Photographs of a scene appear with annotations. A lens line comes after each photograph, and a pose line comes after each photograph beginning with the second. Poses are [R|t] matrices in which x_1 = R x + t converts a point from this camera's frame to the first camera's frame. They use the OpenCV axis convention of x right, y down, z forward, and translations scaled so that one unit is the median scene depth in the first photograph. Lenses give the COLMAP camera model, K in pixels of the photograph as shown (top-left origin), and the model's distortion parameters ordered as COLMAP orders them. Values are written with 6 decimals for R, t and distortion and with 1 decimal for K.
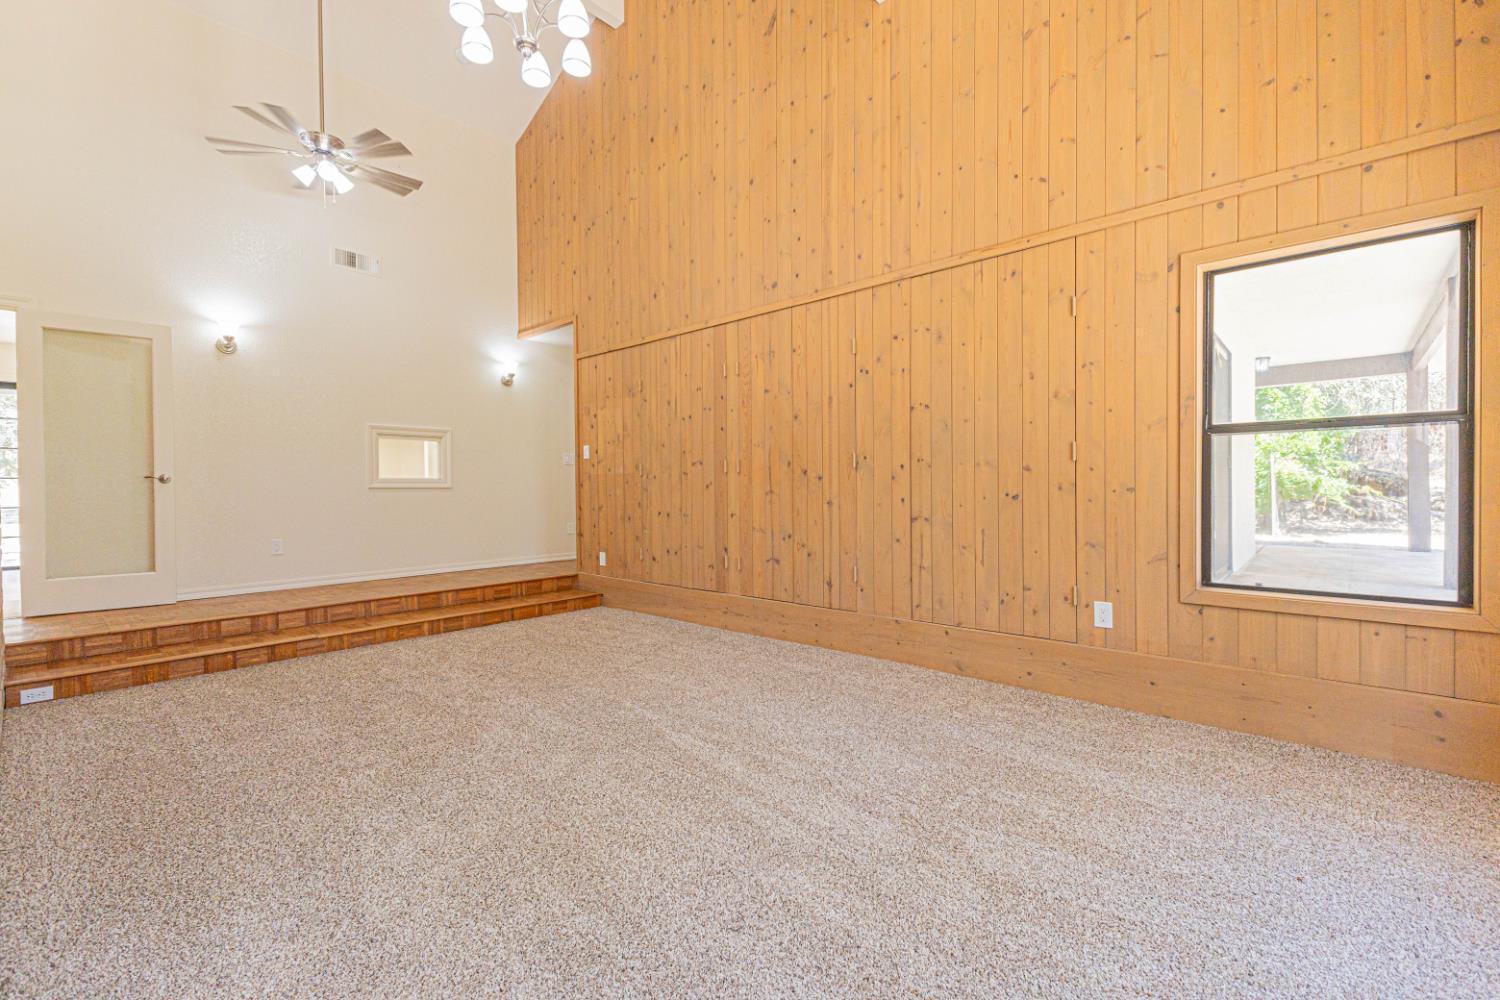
lens RADIAL K [[649.2, 0, 753.1], [0, 649.2, 492.7], [0, 0, 1]] dist [0.016515, -0.000299]
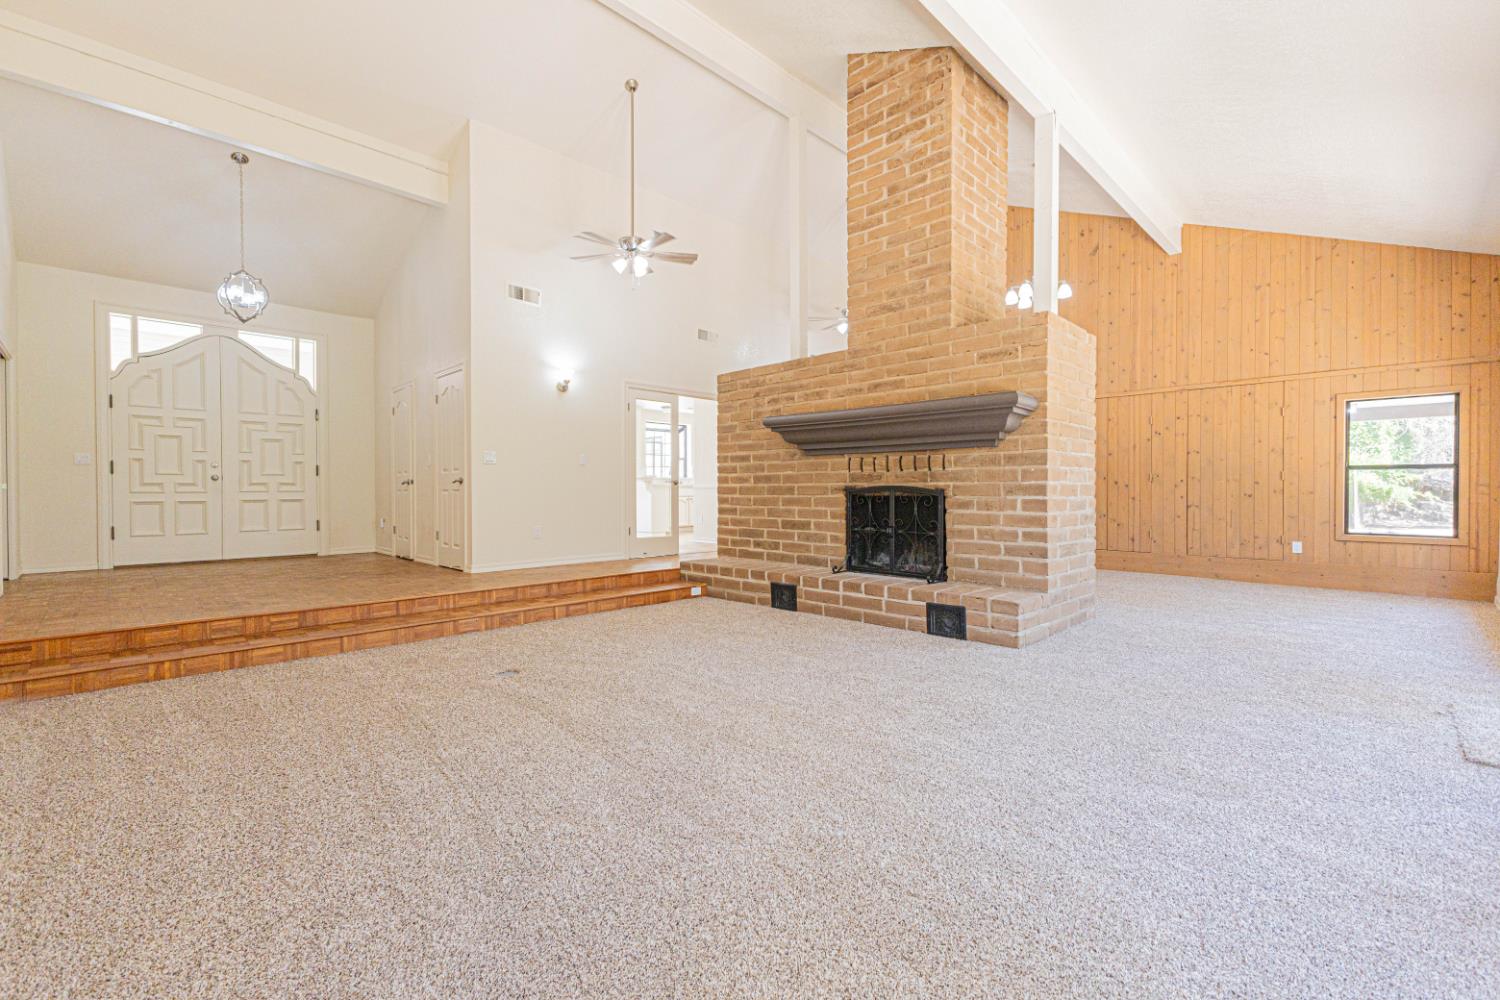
lens RADIAL K [[654.2, 0, 753.8], [0, 654.2, 494.6], [0, 0, 1]] dist [0.017353, -0.000346]
pose [[0.998792, 0.007415, -0.048575, -1.003917], [-0.007459, 0.999972, -0.000723, 0.014528], [0.048569, 0.001085, 0.998819, -1.129515]]
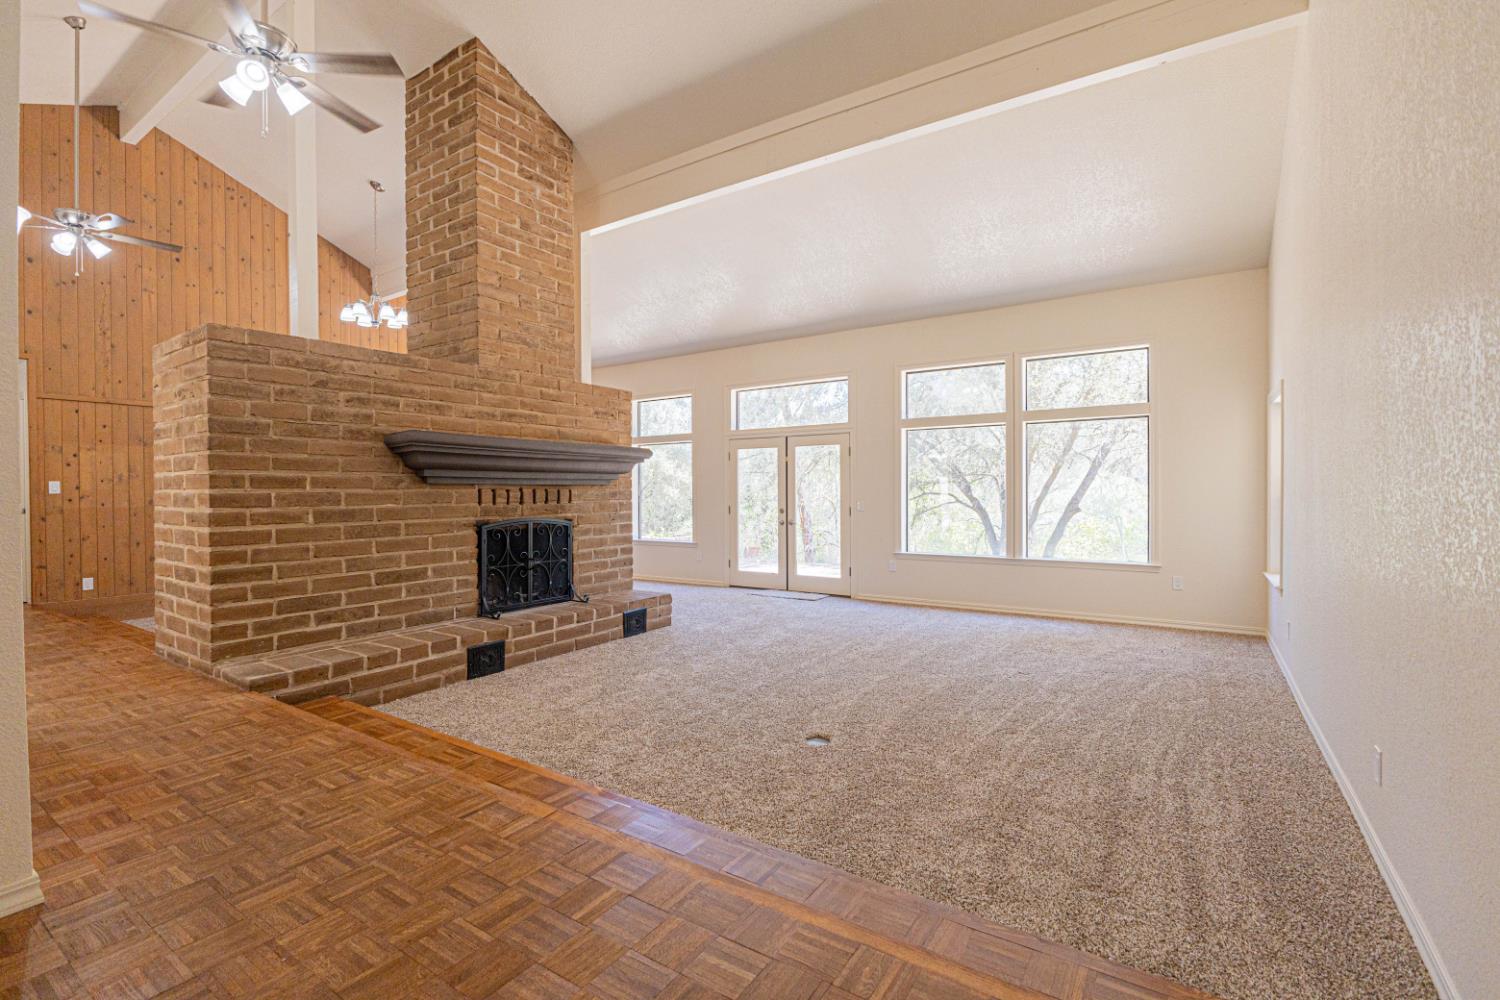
lens RADIAL K [[666.5, 0, 748.8], [0, 666.5, 496.0], [0, 0, 1]] dist [-0.001707, -0.000178]
pose [[-0.148185, -0.000249, 0.988960, -2.306961], [0.014228, 0.999896, 0.002384, -0.054790], [-0.988857, 0.014424, -0.148166, 0.062473]]
